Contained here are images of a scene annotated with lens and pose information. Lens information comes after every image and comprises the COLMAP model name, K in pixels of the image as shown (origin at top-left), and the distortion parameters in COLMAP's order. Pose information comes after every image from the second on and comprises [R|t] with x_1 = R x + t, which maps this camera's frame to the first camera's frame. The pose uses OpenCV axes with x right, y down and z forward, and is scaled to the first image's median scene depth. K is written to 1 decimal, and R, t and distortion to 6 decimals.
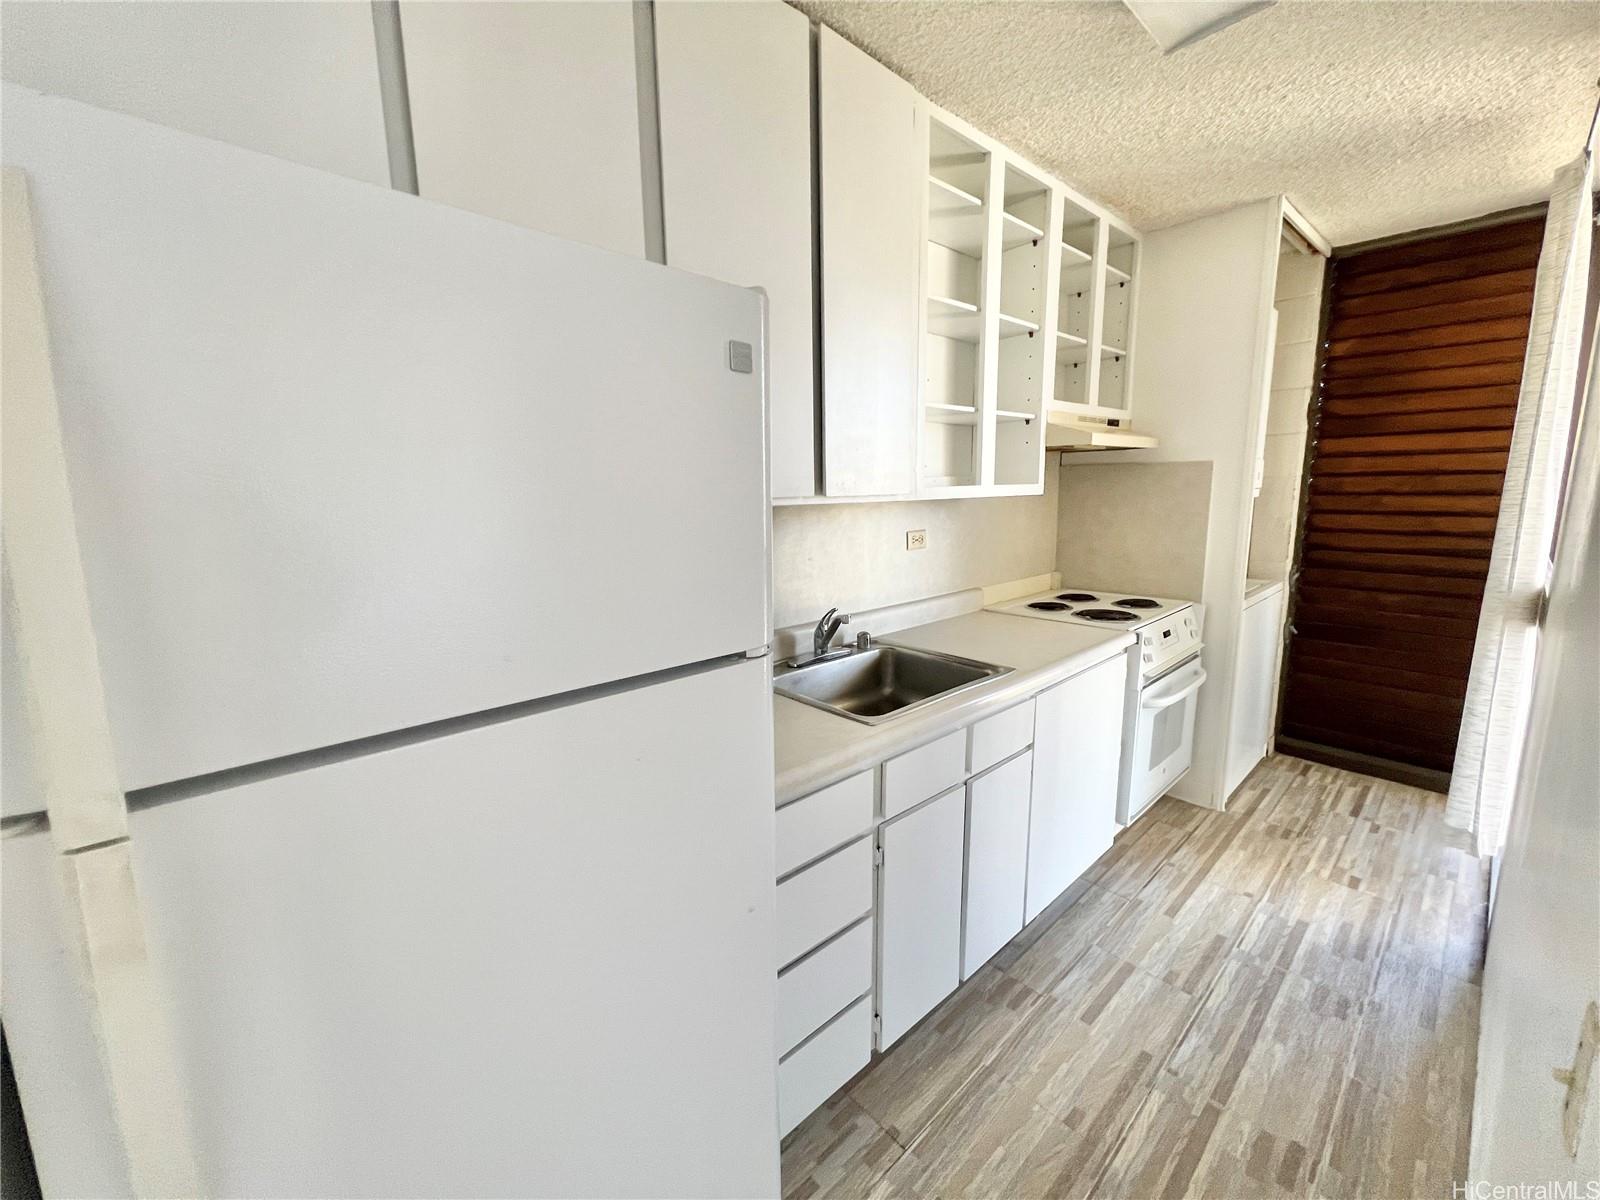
lens RADIAL K [[642.2, 0, 794.3], [0, 642.2, 593.9], [0, 0, 1]] dist [0.001676, 0.000108]
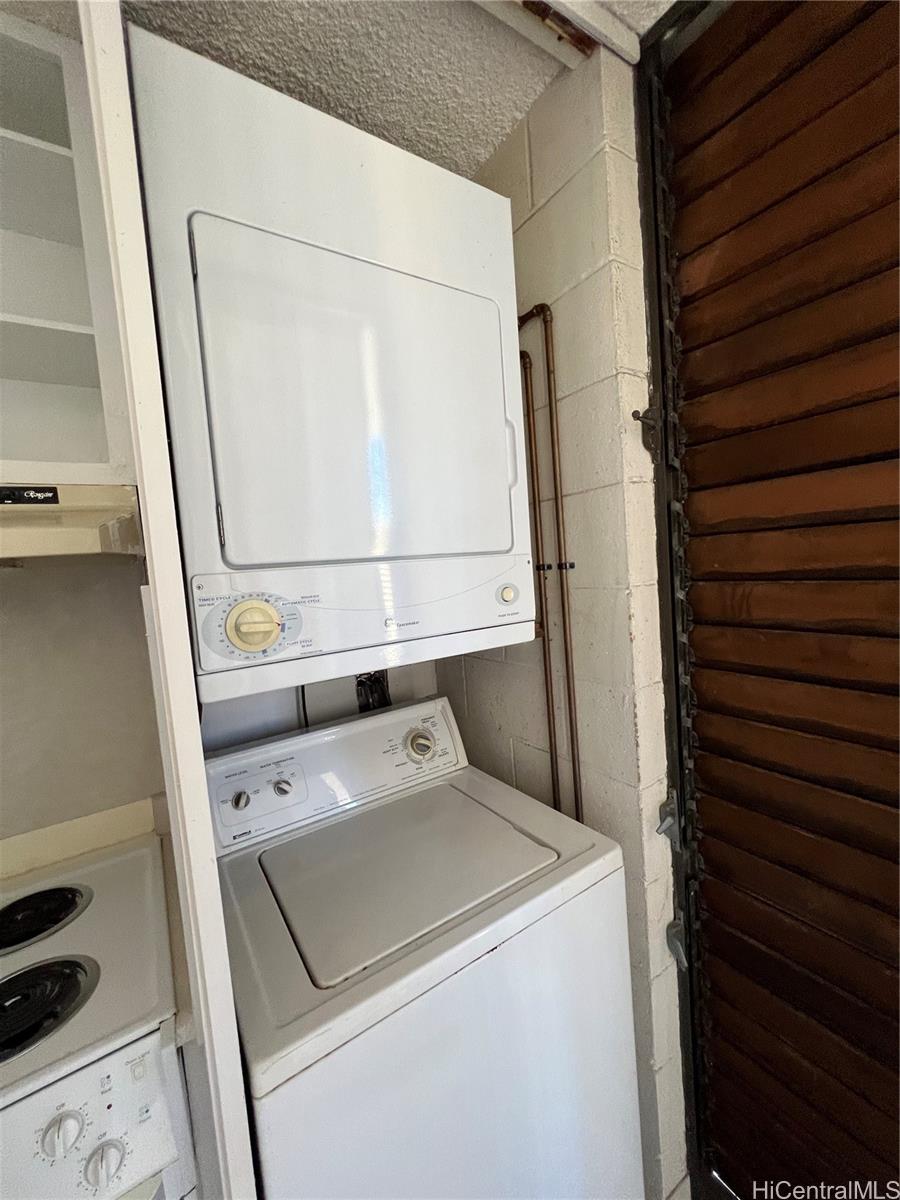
lens RADIAL K [[484.2, 0, 453.7], [0, 484.2, 595.8], [0, 0, 1]] dist [0.001264, 0.000124]
pose [[0.986728, -0.048335, -0.155022, 0.725599], [0.033597, 0.994783, -0.096321, -0.152076], [0.158869, 0.089835, 0.983204, 0.686274]]
